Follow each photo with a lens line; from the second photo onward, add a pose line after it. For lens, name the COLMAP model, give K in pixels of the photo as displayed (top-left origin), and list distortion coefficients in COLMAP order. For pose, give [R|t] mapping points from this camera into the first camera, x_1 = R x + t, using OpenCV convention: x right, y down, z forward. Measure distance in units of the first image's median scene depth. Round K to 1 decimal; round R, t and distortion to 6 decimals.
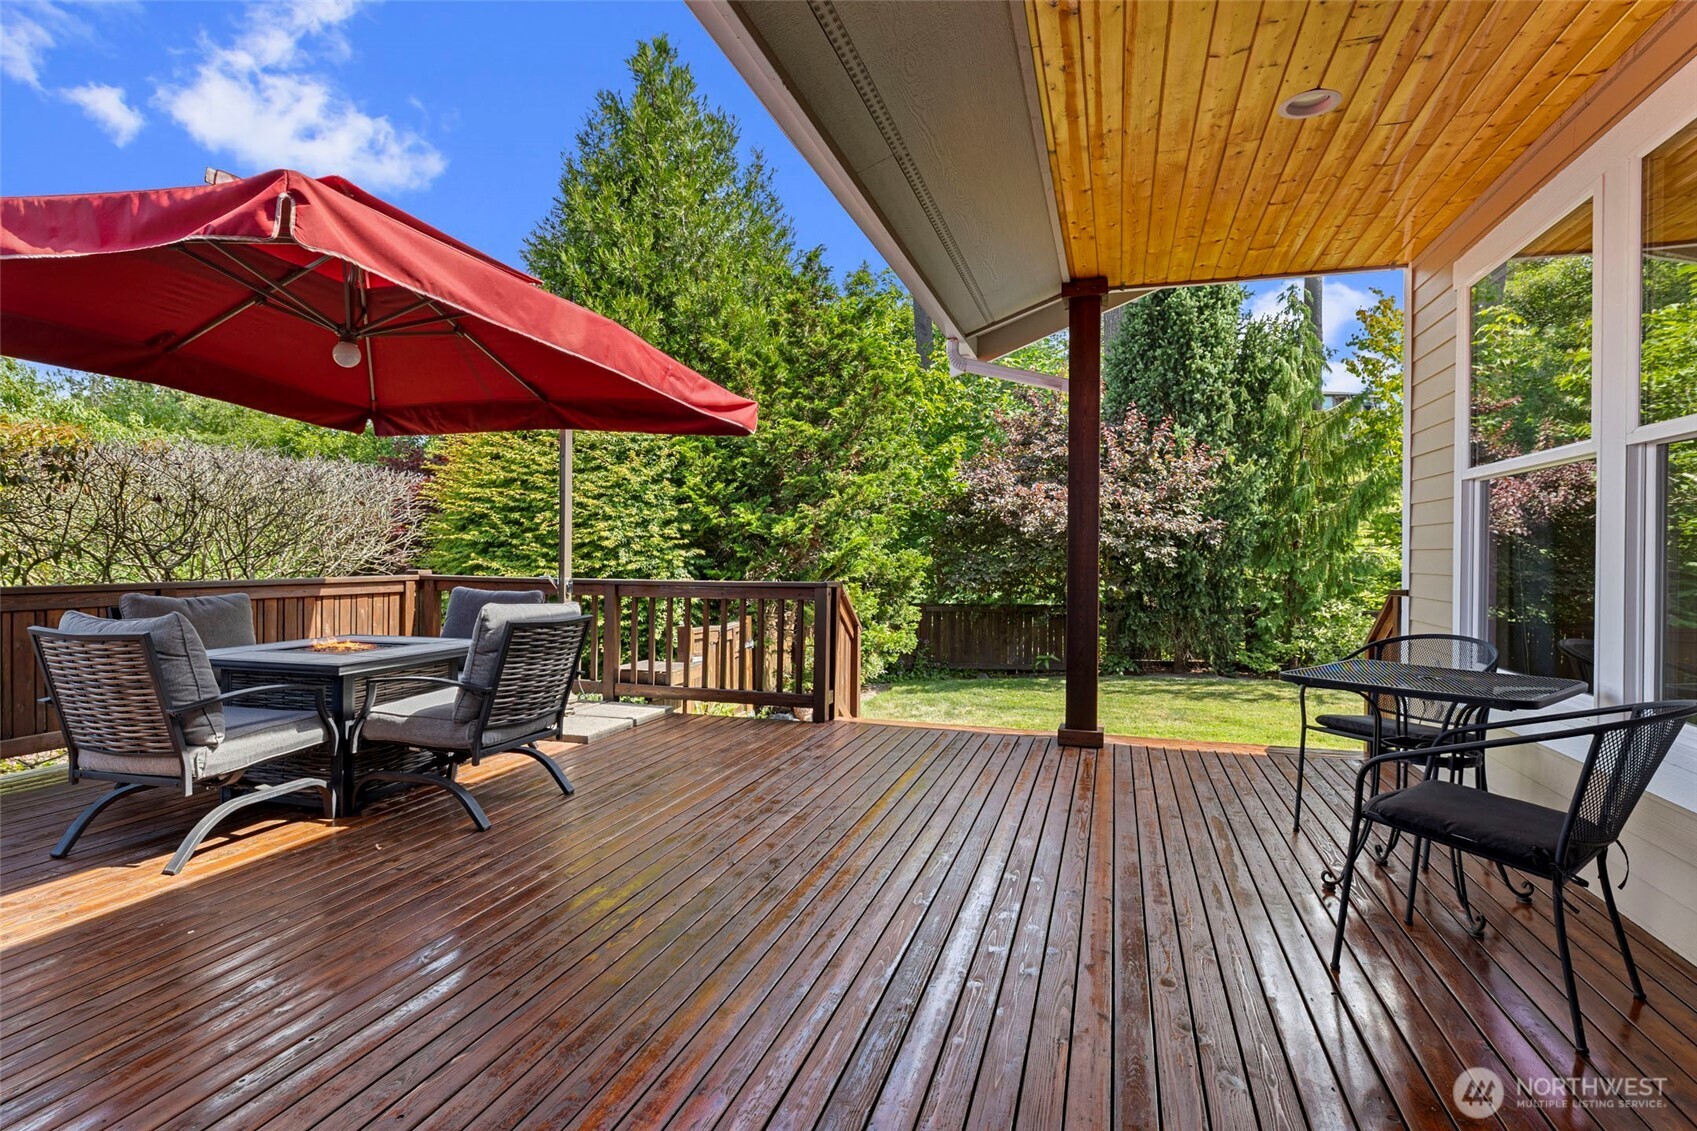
lens RADIAL K [[861.2, 0, 847.9], [0, 861.2, 558.2], [0, 0, 1]] dist [-0.001890, 0.002359]
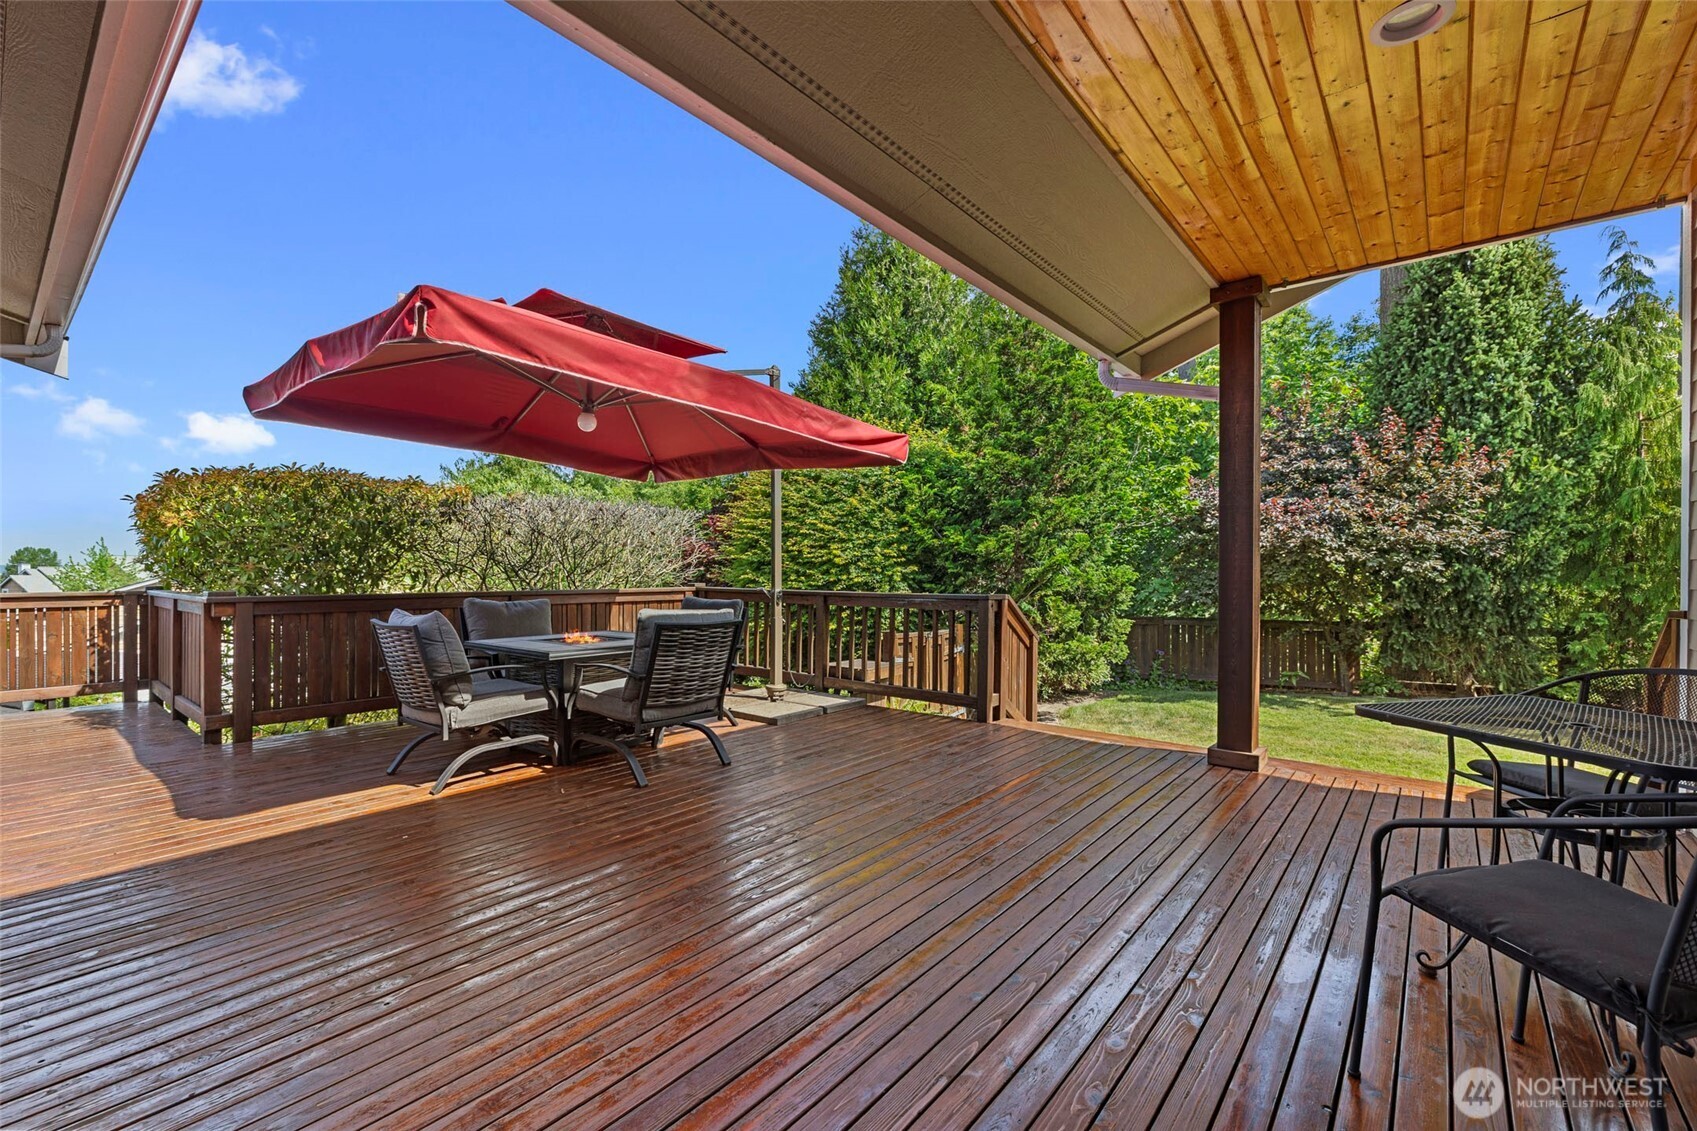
lens RADIAL K [[723.8, 0, 849.5], [0, 723.8, 574.5], [0, 0, 1]] dist [0.004375, 0.000570]
pose [[0.925524, -0.001535, -0.378686, 0.115316], [0.001237, 0.999999, -0.001030, 0.001882], [0.378687, 0.000485, 0.925525, 0.056174]]
